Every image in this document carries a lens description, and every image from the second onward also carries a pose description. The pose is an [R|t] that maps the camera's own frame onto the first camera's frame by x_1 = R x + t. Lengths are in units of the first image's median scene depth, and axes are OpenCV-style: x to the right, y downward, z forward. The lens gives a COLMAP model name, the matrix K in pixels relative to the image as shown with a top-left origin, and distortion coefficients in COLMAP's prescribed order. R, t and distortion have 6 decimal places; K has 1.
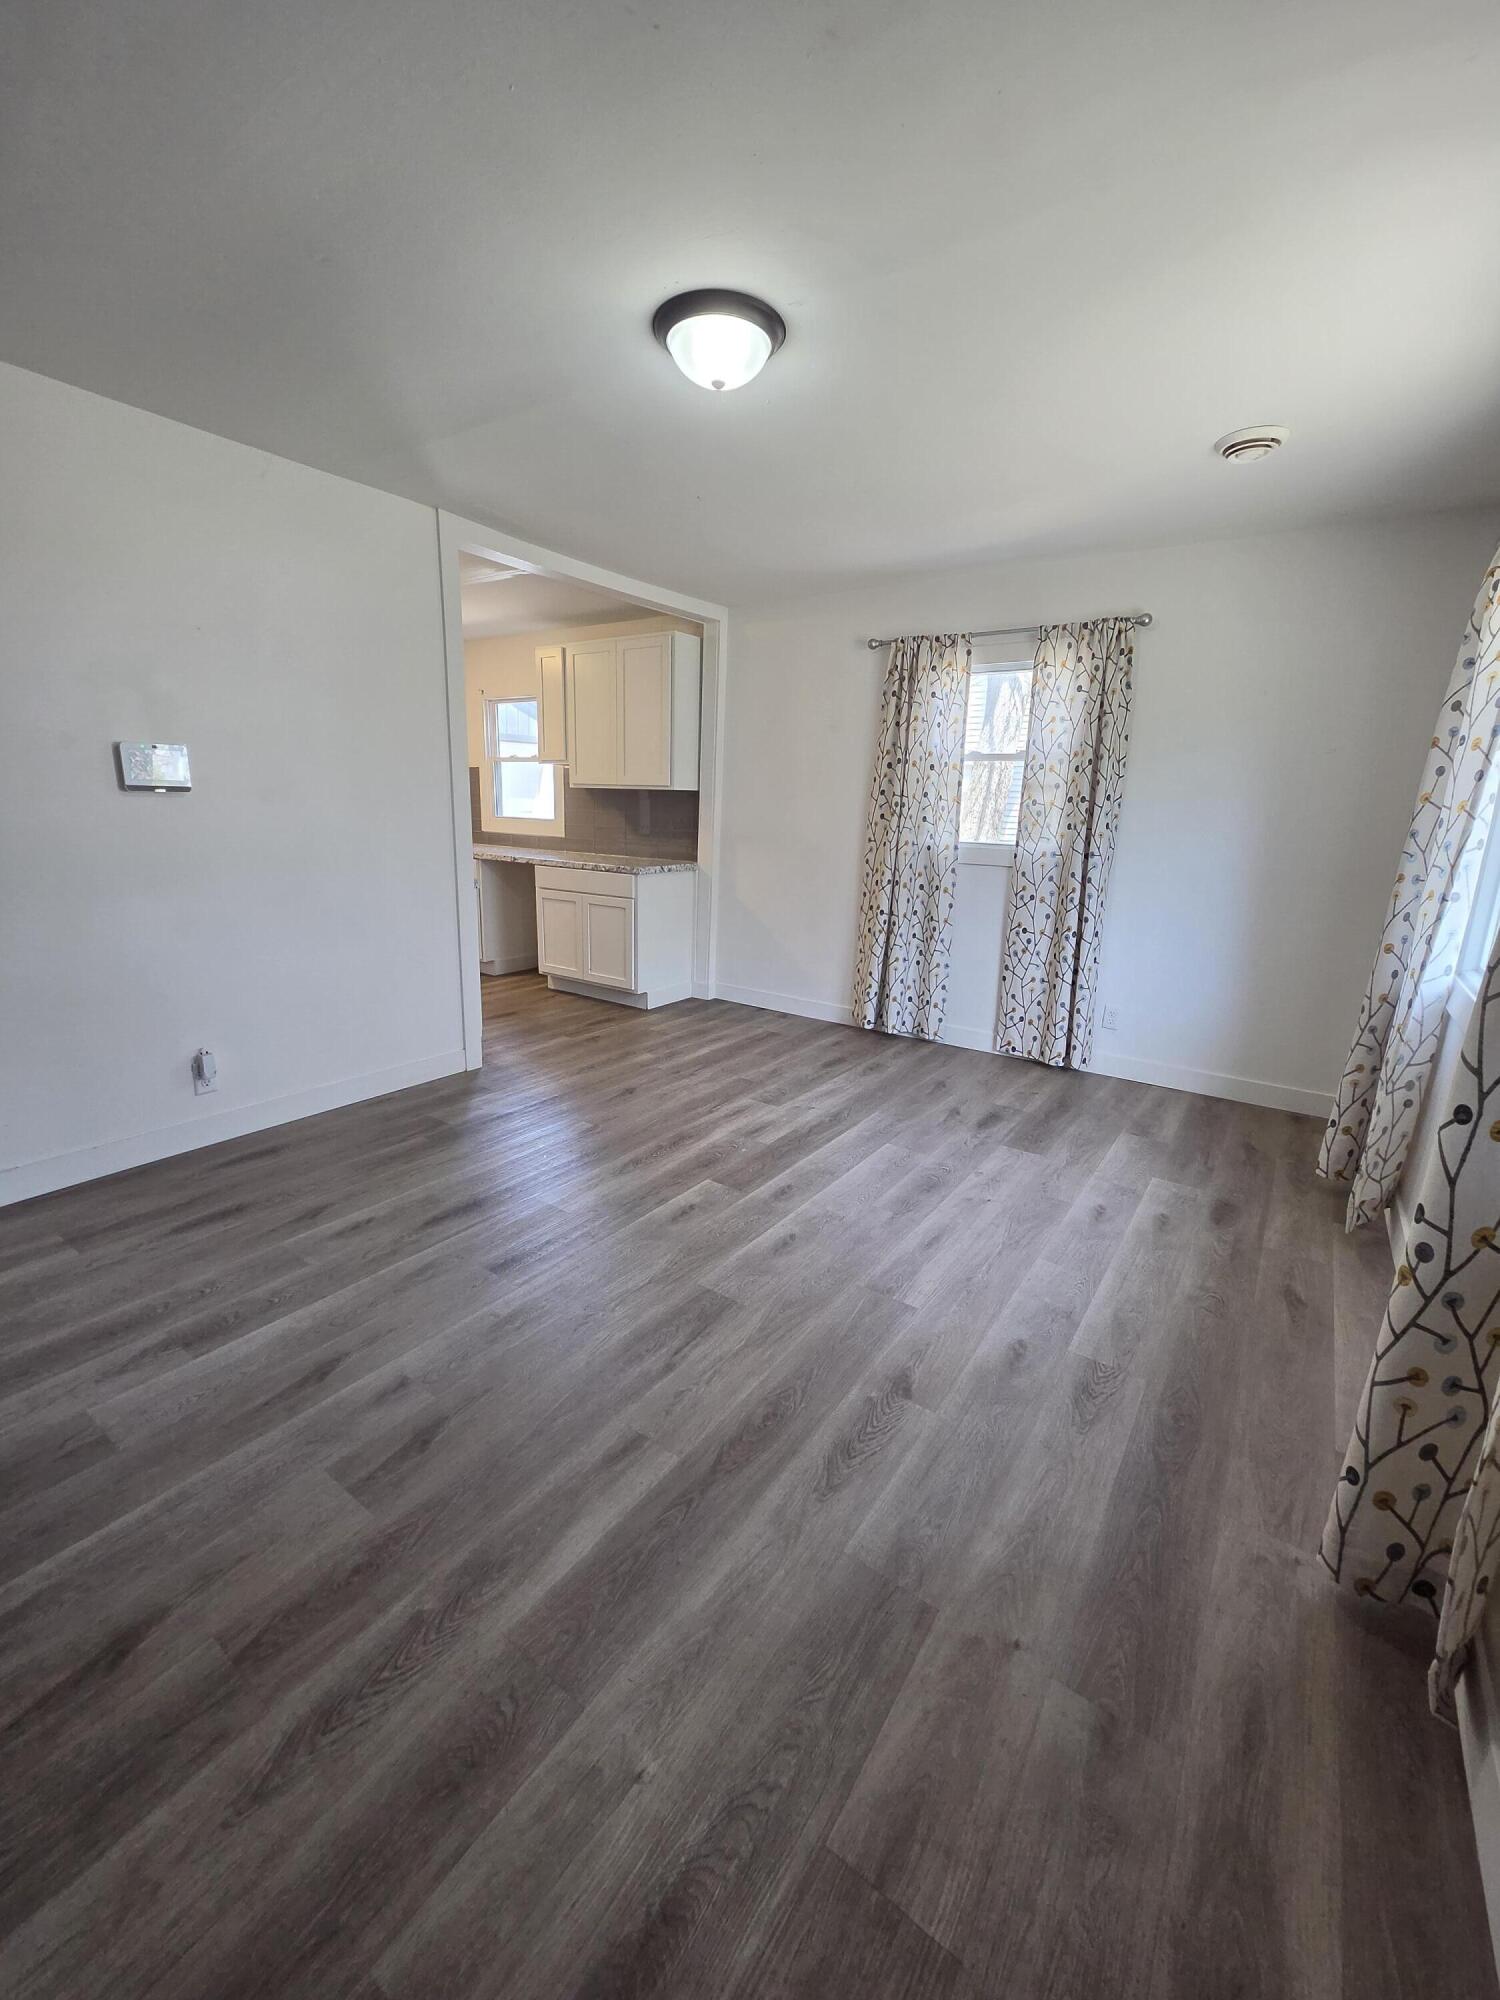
lens RADIAL K [[813.0, 0, 739.1], [0, 813.0, 993.5], [0, 0, 1]] dist [-0.001825, 0.000216]
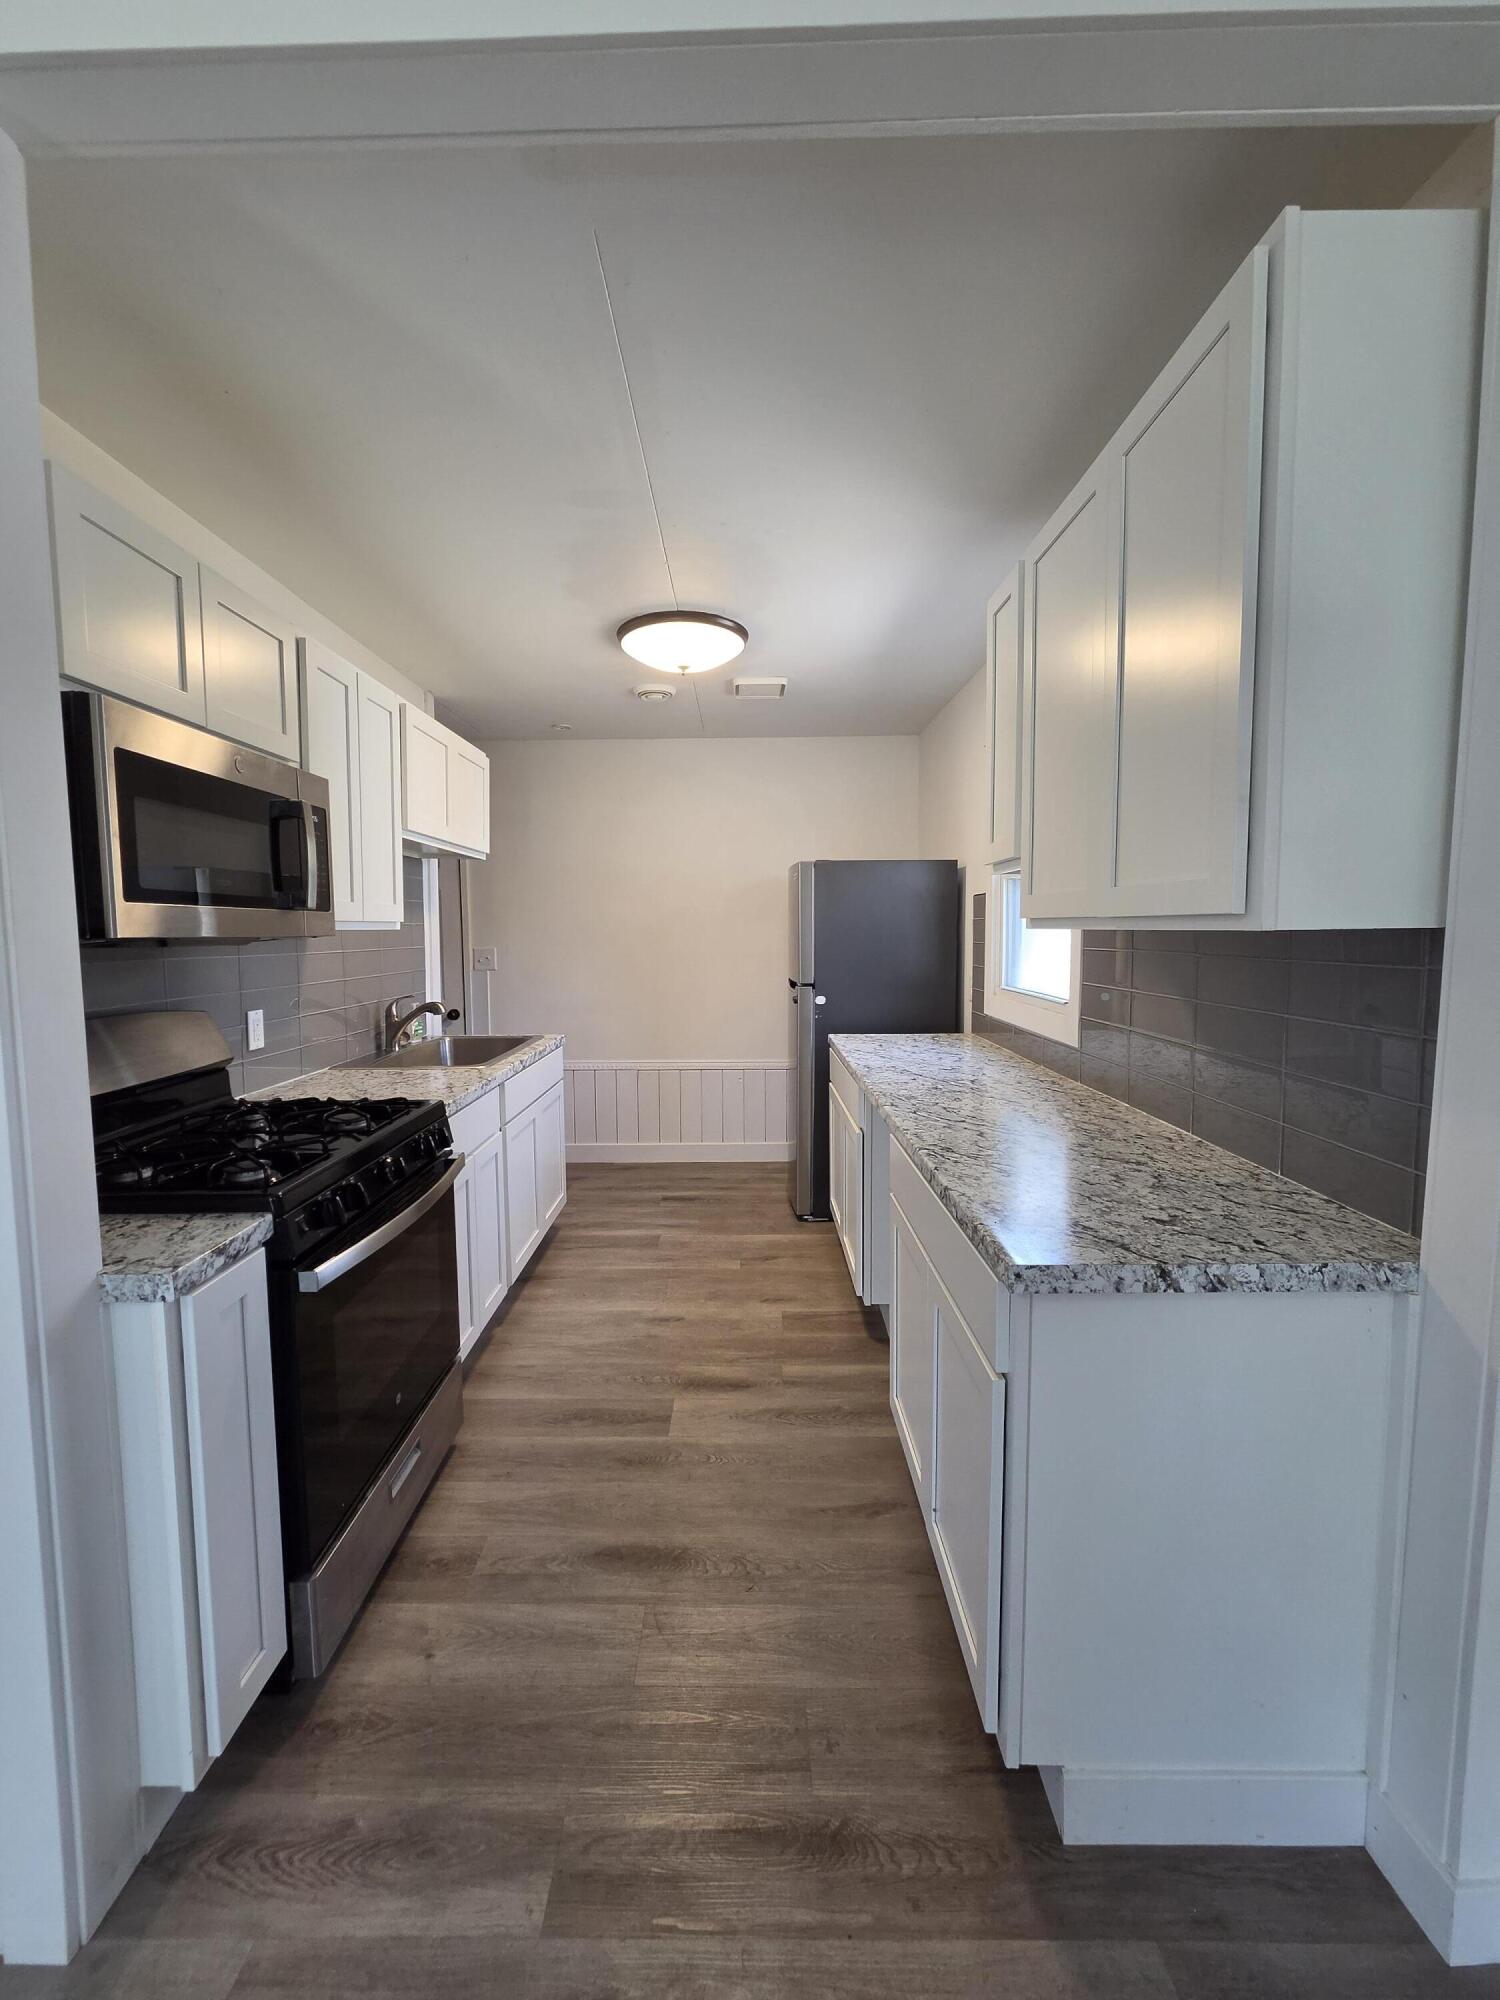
lens RADIAL K [[813.0, 0, 739.1], [0, 813.0, 993.5], [0, 0, 1]] dist [-0.001825, 0.000216]
pose [[0.565477, 0.033929, -0.824066, 0.038745], [-0.166762, 0.983220, -0.073951, -0.350116], [0.807729, 0.179241, 0.561647, 1.376967]]
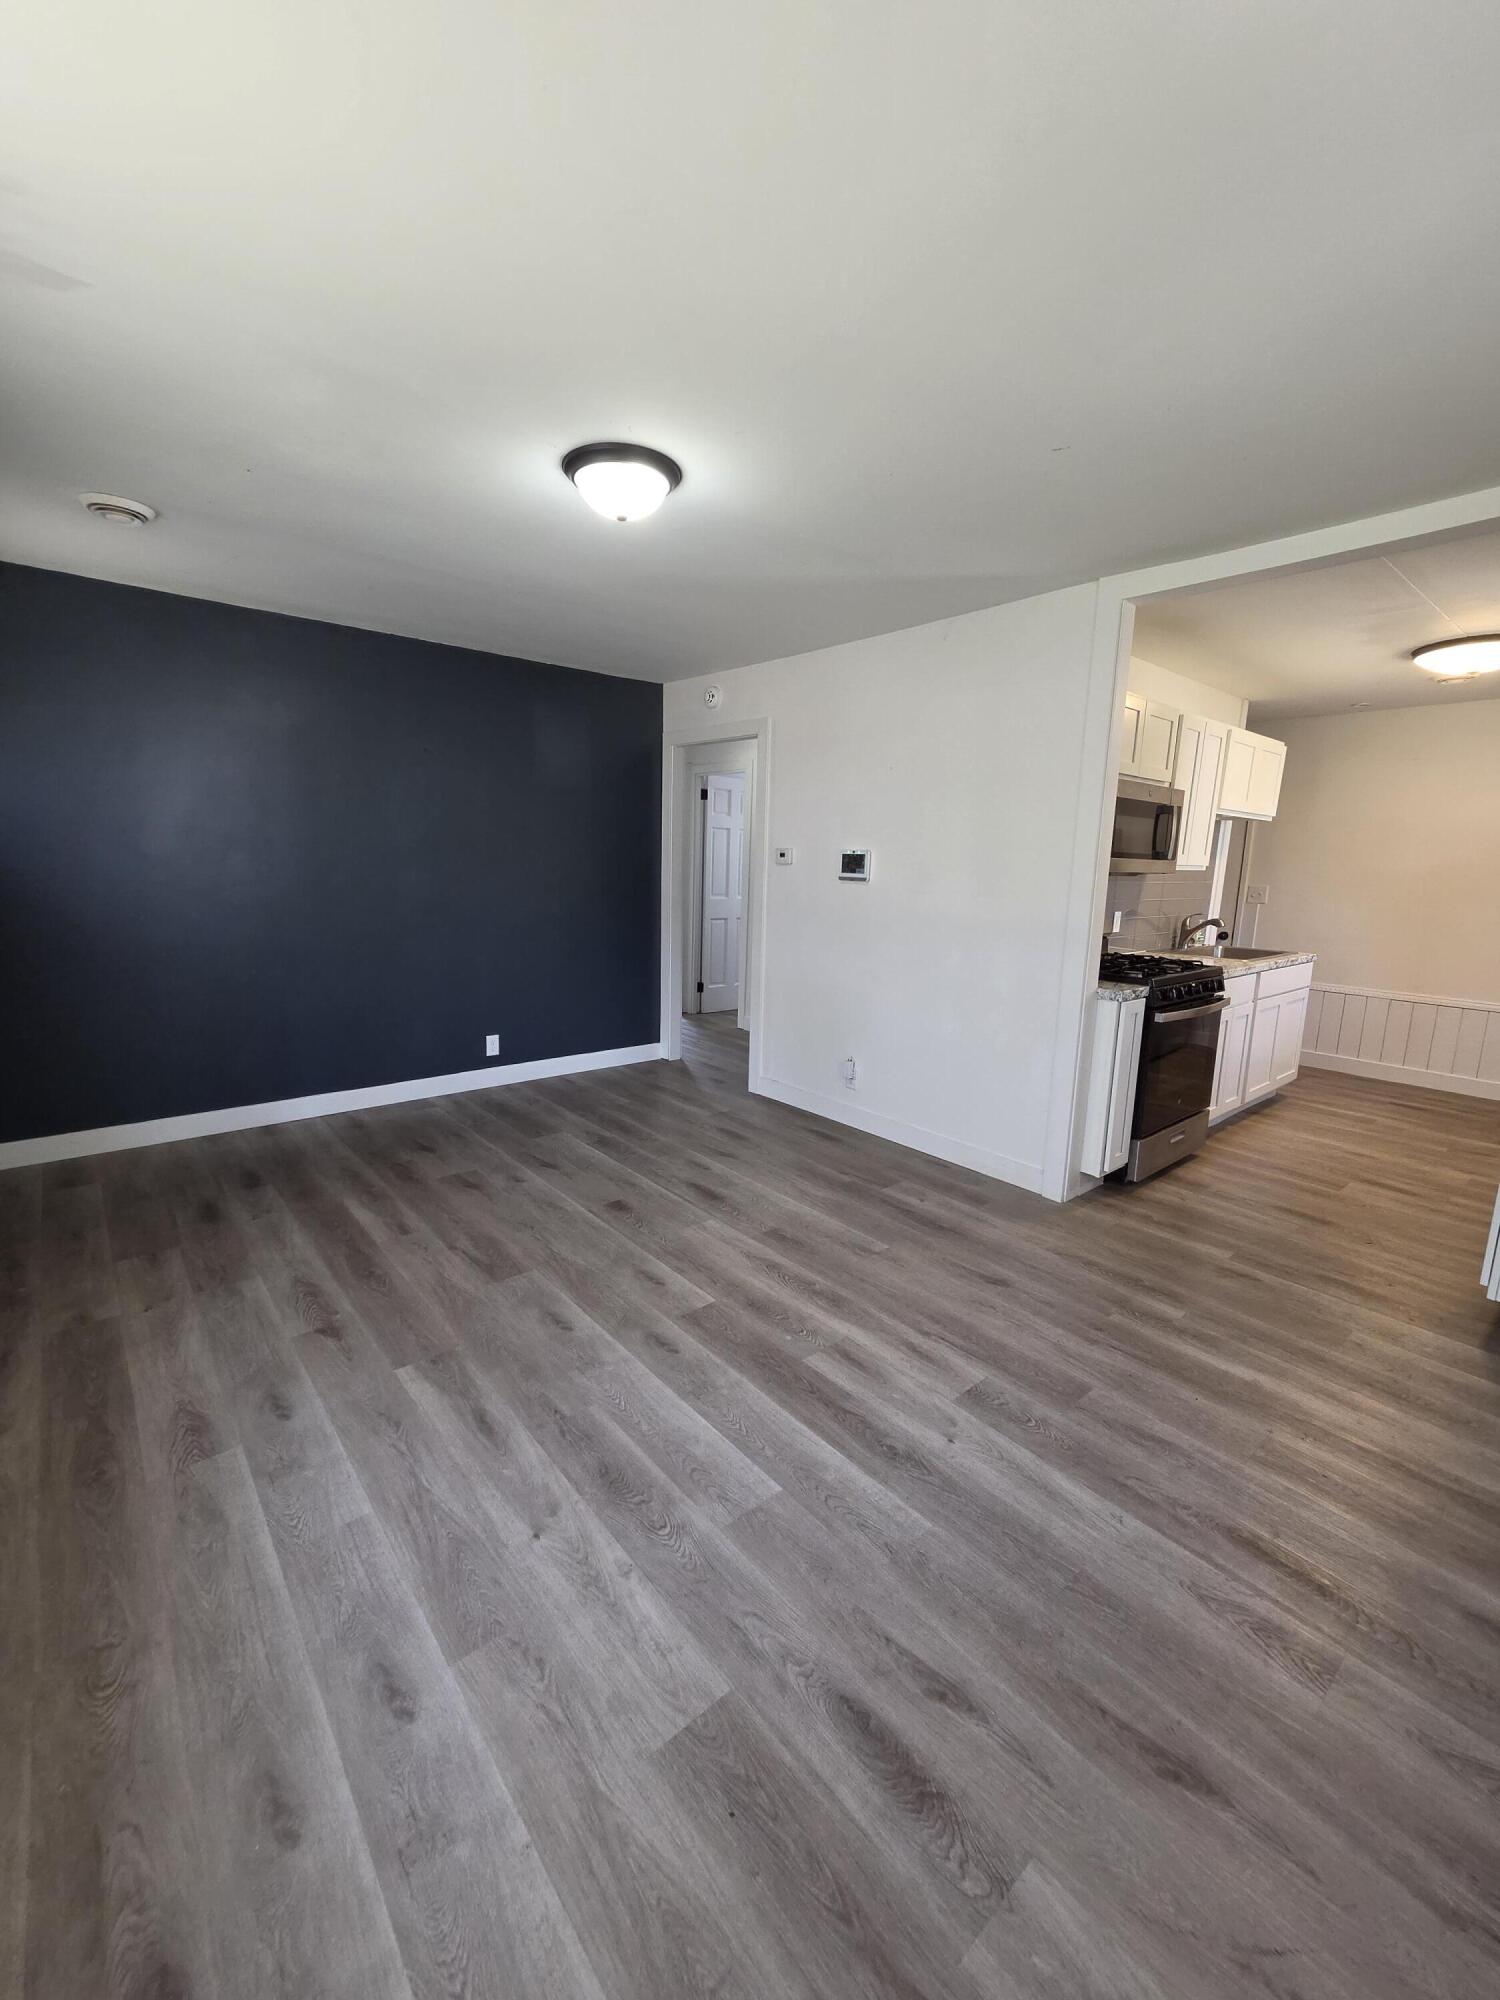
lens RADIAL K [[813.0, 0, 739.1], [0, 813.0, 993.5], [0, 0, 1]] dist [-0.001825, 0.000216]
pose [[-0.255087, 0.125424, -0.958749, 0.786178], [-0.254432, 0.947901, 0.191700, -0.275156], [0.932843, 0.292836, -0.209885, 1.137986]]
